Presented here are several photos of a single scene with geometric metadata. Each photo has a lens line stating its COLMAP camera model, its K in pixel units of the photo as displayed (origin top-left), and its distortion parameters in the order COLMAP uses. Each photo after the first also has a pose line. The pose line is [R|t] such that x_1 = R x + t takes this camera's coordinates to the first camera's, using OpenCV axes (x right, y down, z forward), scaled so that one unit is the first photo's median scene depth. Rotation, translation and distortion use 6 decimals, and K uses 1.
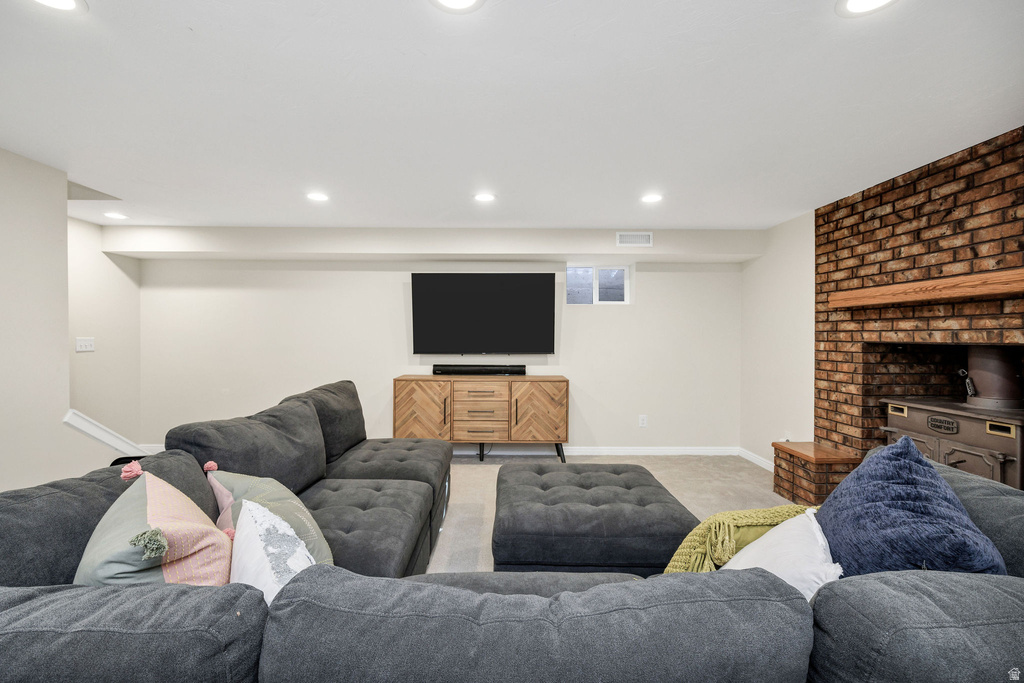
lens RADIAL K [[417.6, 0, 508.4], [0, 417.6, 339.8], [0, 0, 1]] dist [-0.004663, -0.000197]
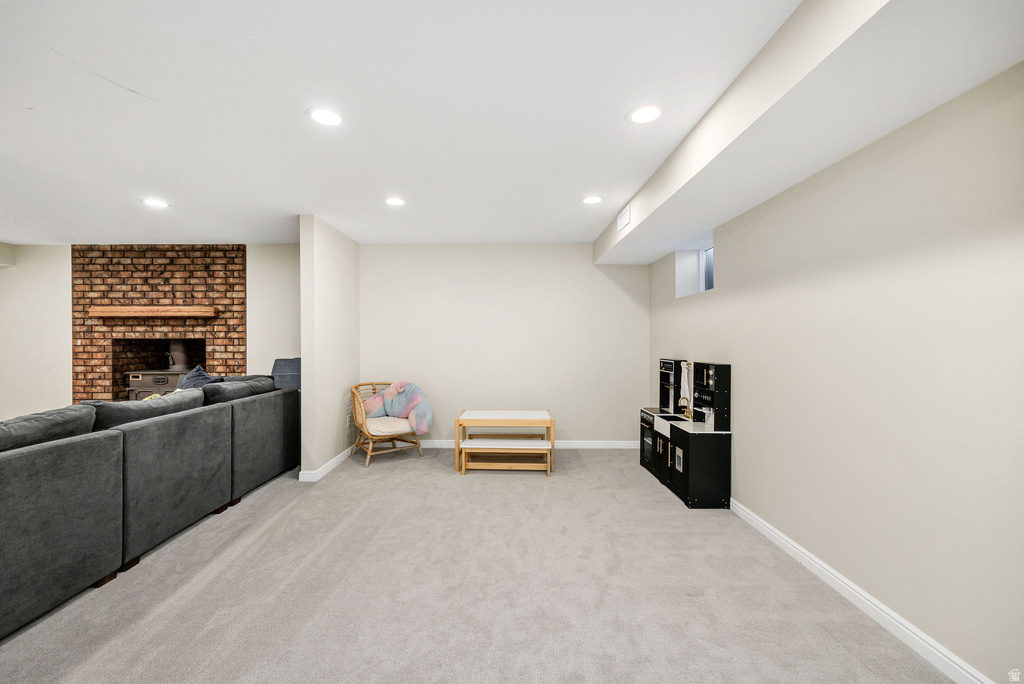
lens RADIAL K [[417.6, 0, 508.0], [0, 417.6, 340.9], [0, 0, 1]] dist [-0.004663, -0.000197]
pose [[-0.005753, -0.004601, 0.999973, -0.785884], [0.010251, 0.999937, 0.004660, 0.022498], [-0.999931, 0.010277, -0.005705, -0.535279]]
